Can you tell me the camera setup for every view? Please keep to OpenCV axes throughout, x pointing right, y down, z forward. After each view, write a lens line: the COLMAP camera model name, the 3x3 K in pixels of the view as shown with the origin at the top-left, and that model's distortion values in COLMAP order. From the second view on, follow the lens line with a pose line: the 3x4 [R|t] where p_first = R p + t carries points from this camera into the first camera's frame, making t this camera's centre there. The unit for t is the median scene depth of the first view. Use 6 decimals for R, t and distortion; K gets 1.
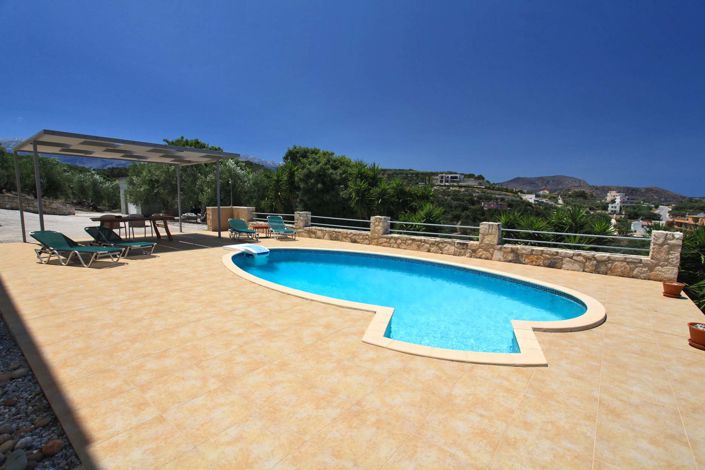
lens RADIAL K [[336.2, 0, 354.5], [0, 336.2, 232.2], [0, 0, 1]] dist [-0.043471, 0.013547]
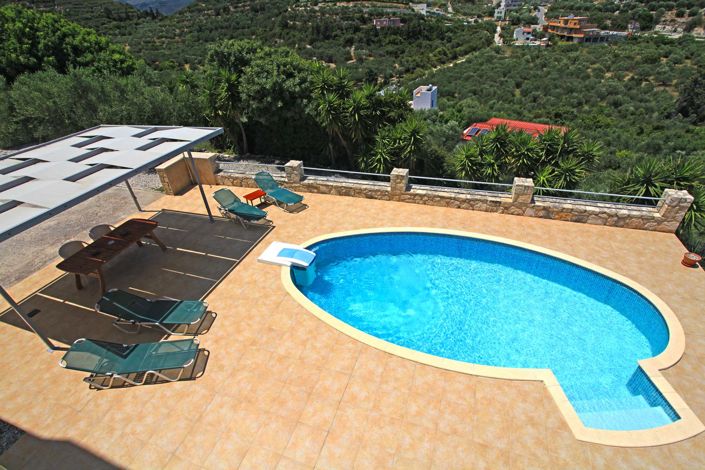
lens RADIAL K [[336.2, 0, 351.4], [0, 336.2, 230.3], [0, 0, 1]] dist [-0.043471, 0.013547]
pose [[0.945139, -0.241627, 0.219838, -0.185070], [0.114817, 0.875745, 0.468921, -0.224906], [-0.305826, -0.417955, 0.855444, 0.110184]]
